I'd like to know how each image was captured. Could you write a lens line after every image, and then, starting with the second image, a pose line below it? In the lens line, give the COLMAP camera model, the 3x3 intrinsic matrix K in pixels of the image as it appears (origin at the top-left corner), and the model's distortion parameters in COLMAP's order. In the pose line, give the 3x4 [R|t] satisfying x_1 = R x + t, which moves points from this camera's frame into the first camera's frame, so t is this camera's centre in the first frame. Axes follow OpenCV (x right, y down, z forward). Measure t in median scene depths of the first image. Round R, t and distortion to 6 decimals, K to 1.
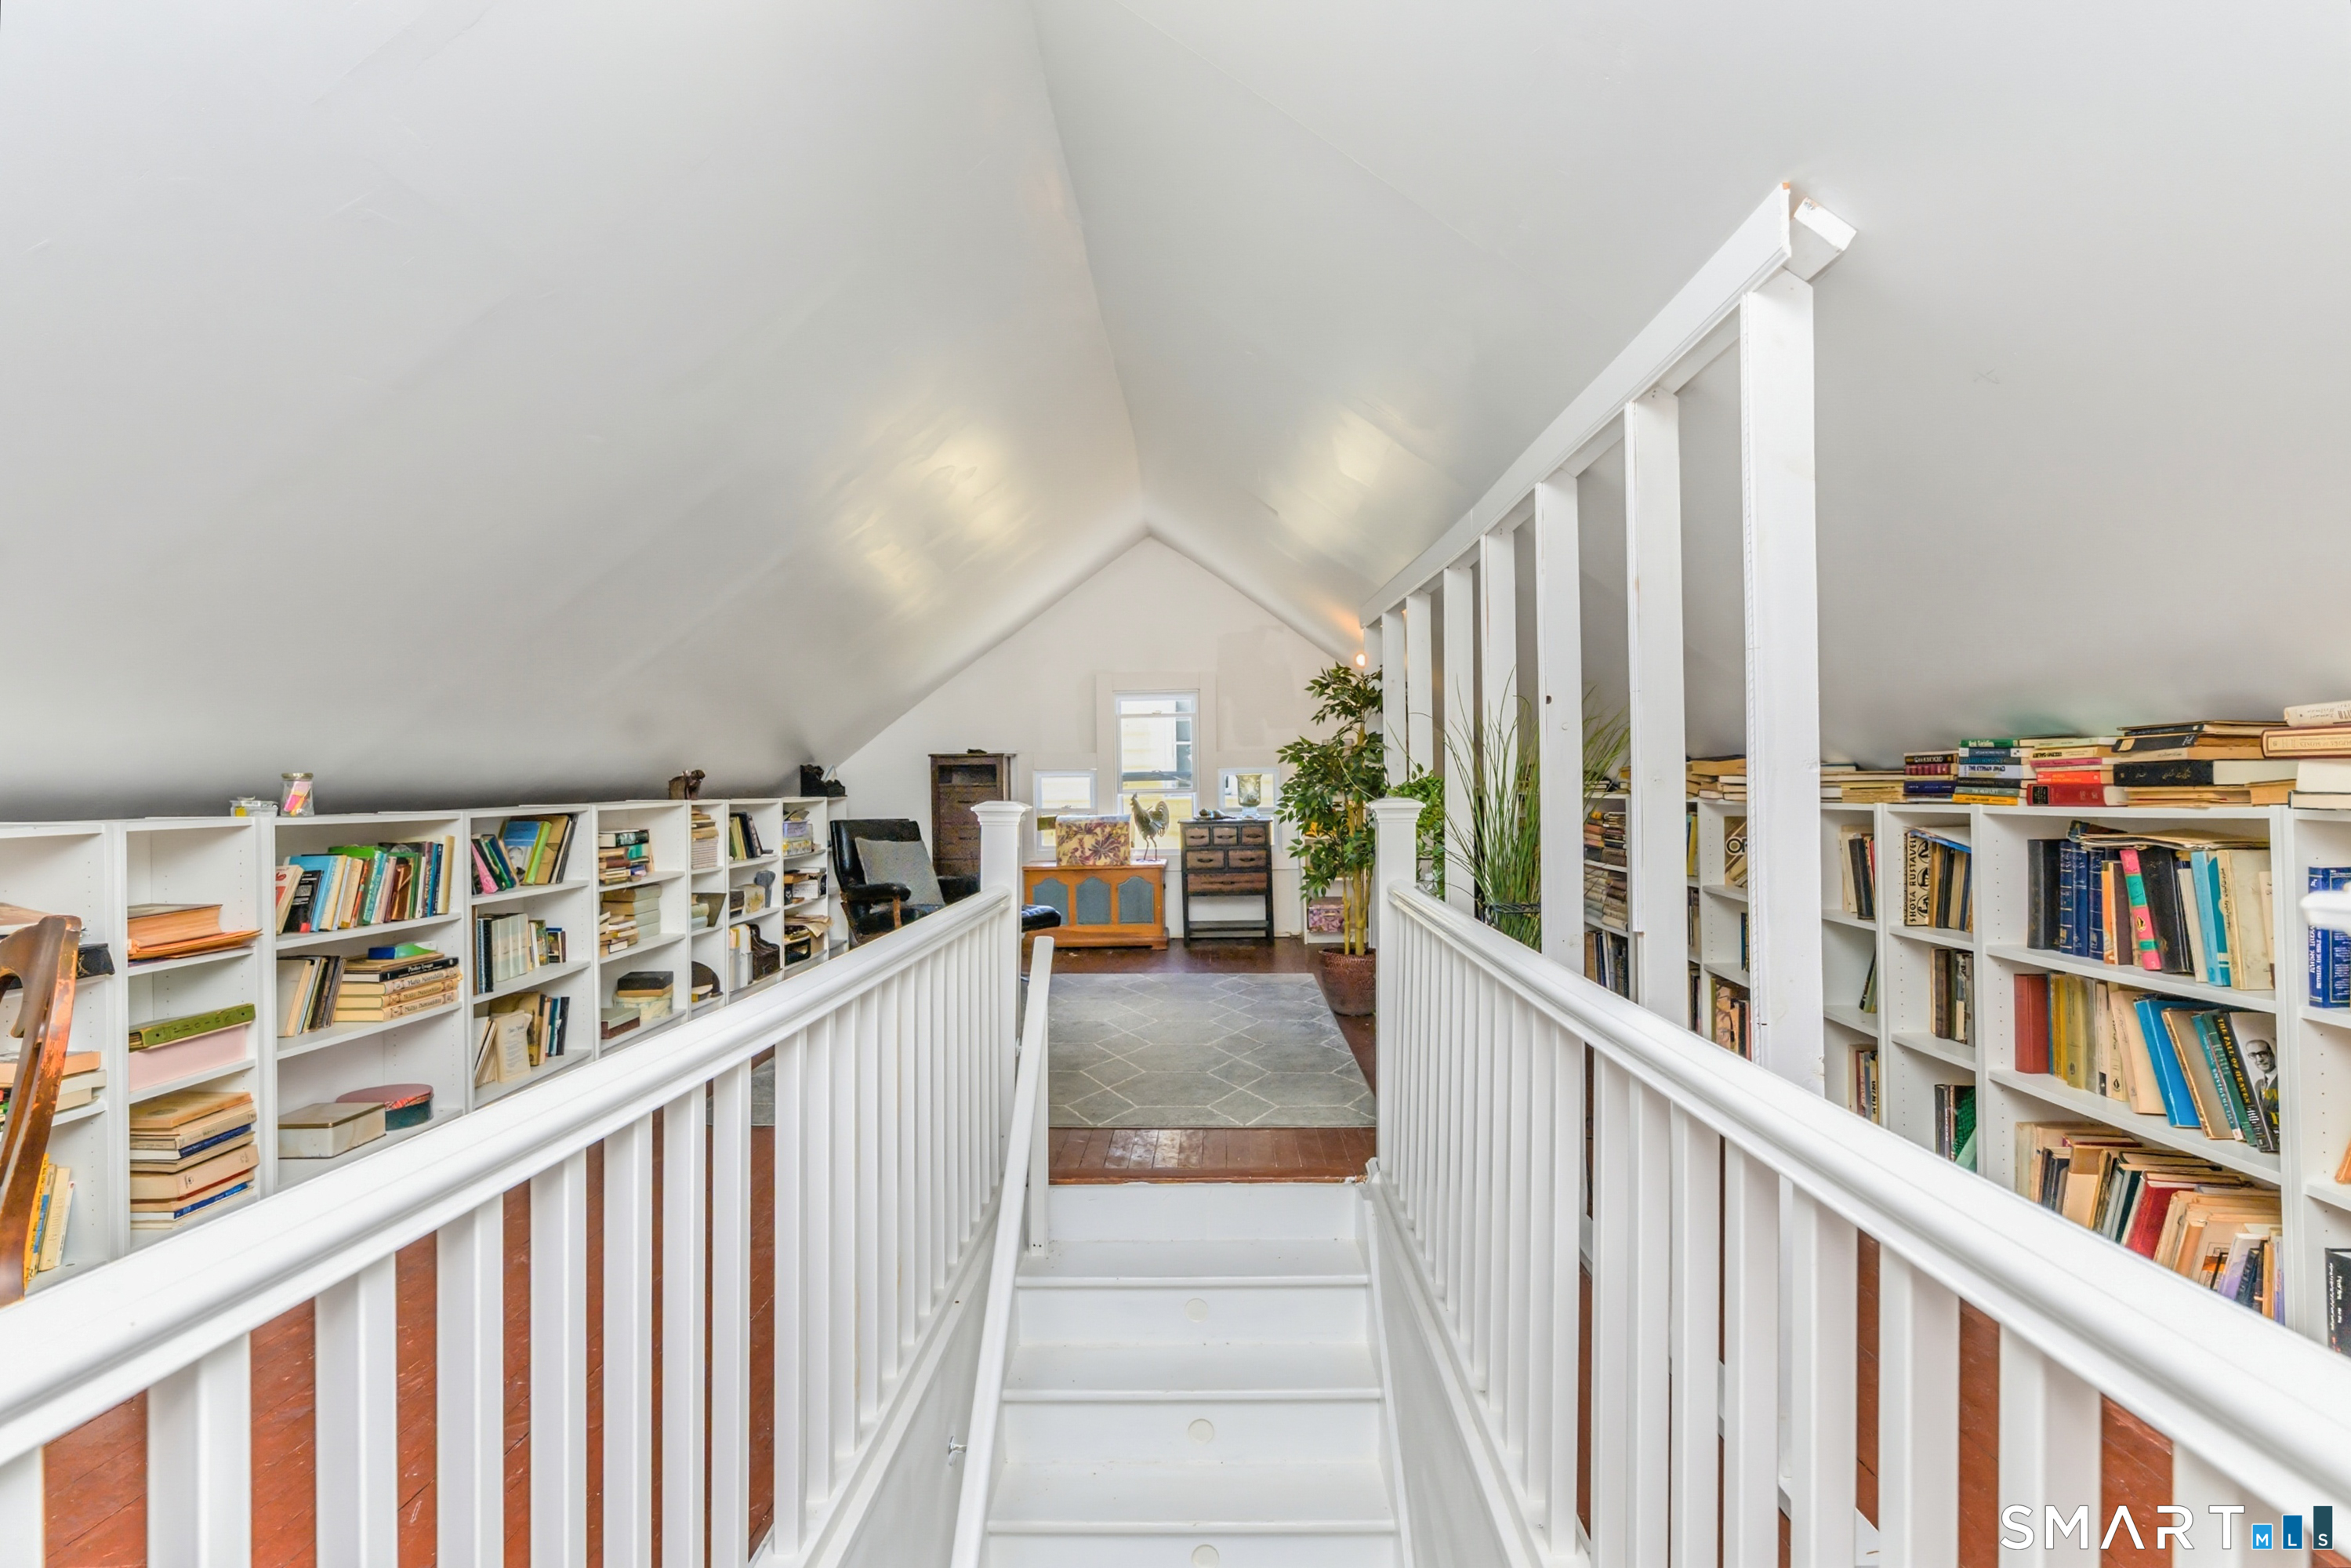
lens RADIAL K [[1125.3, 0, 1175.5], [0, 1125.3, 784.0], [0, 0, 1]] dist [0.011645, -0.000061]
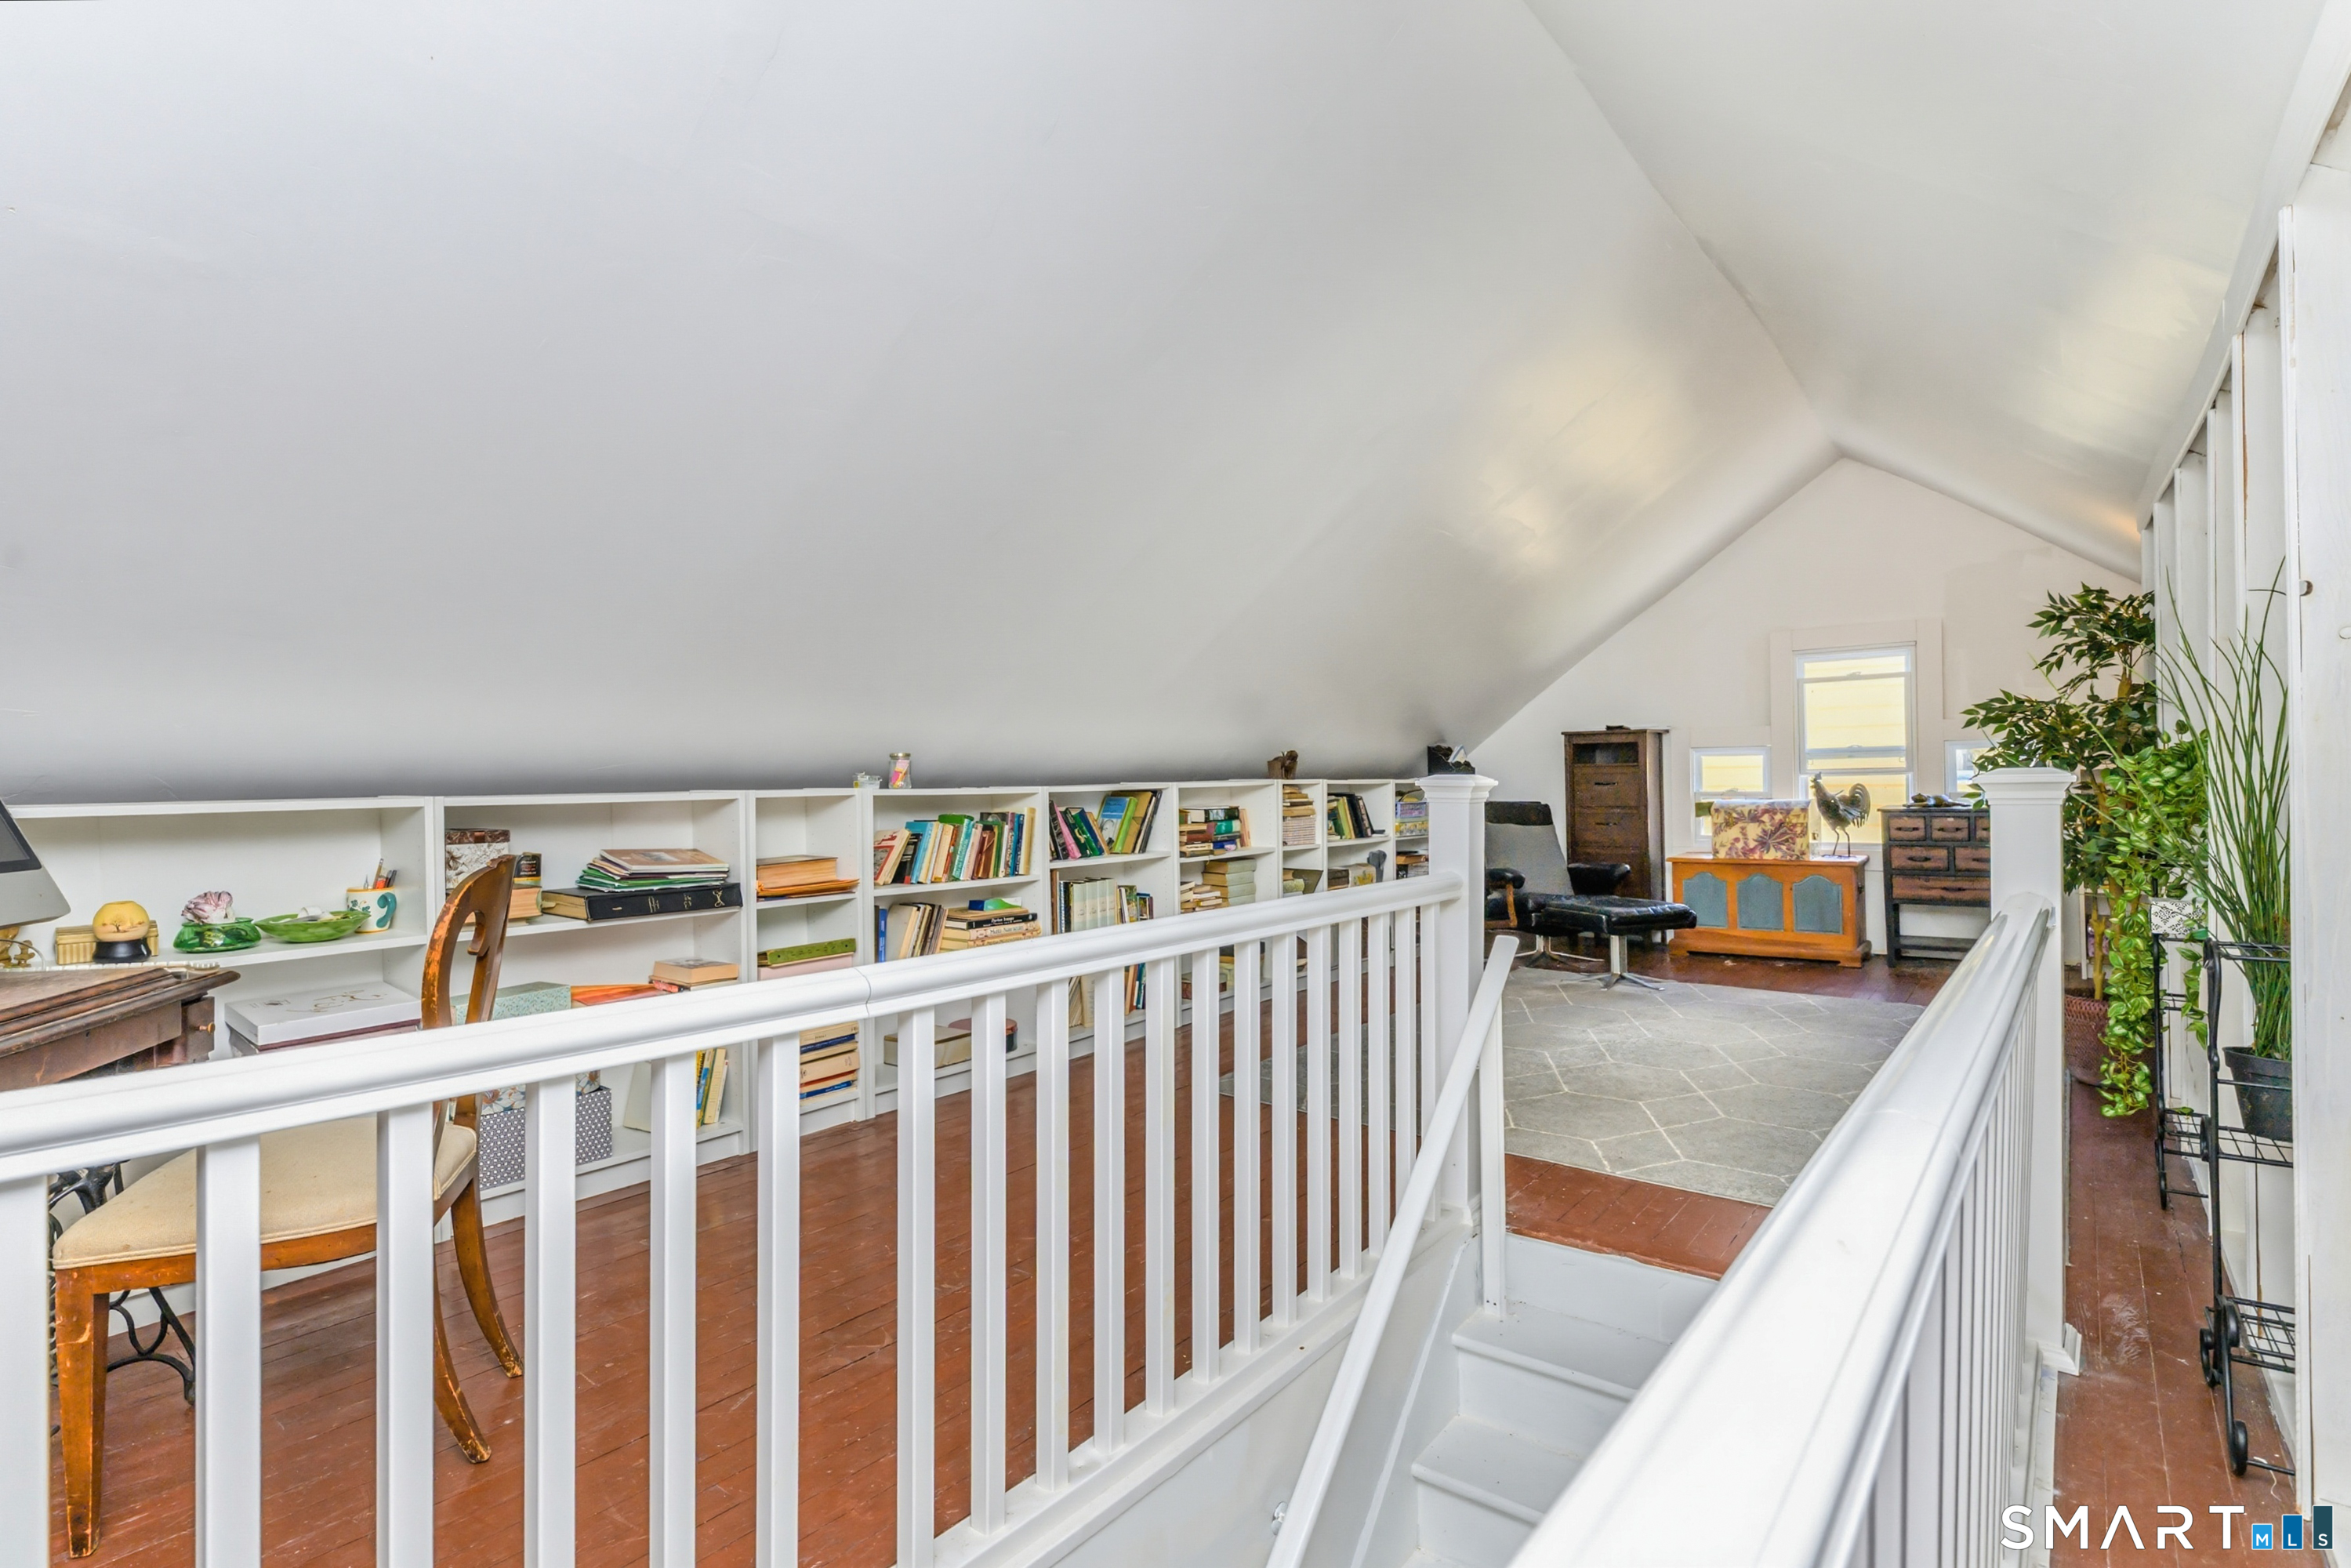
lens RADIAL K [[1125.3, 0, 1175.5], [0, 1125.3, 784.0], [0, 0, 1]] dist [0.011645, -0.000061]
pose [[0.818129, 0.002259, -0.575030, 0.089622], [0.005419, 0.999918, 0.011639, 0.006079], [0.575009, -0.012639, 0.818049, 0.096042]]
